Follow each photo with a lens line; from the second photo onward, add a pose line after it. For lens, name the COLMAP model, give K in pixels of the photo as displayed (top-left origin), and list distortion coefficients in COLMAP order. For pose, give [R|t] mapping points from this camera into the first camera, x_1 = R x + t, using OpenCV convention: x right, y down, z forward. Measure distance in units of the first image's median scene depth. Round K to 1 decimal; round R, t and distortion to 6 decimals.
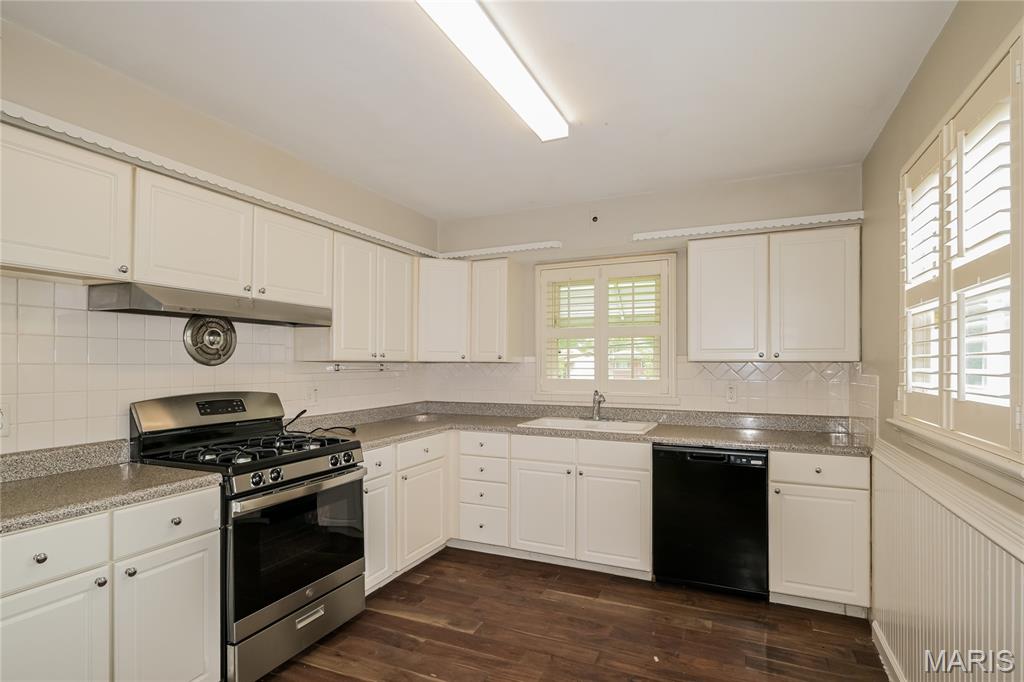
lens RADIAL K [[512.2, 0, 511.8], [0, 512.2, 359.5], [0, 0, 1]] dist [-0.000950, -0.000093]
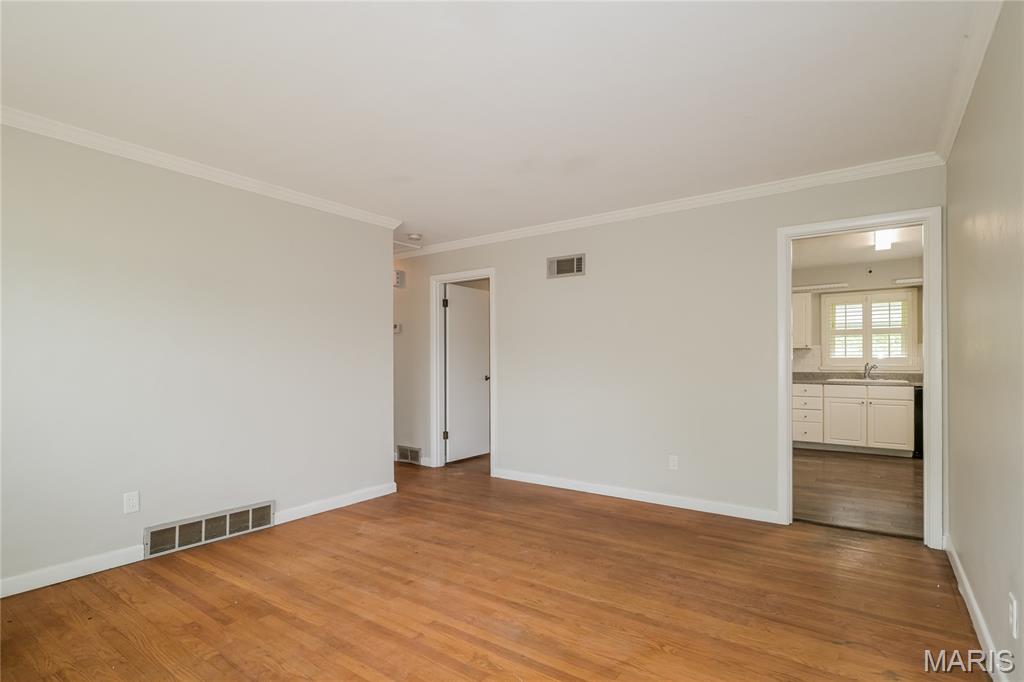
lens RADIAL K [[512.2, 0, 511.8], [0, 512.2, 359.5], [0, 0, 1]] dist [-0.000950, -0.000093]
pose [[0.982802, -0.002541, -0.184646, -0.735530], [0.005021, 0.999903, 0.012968, 0.016940], [0.184595, -0.013672, 0.982720, -1.024960]]
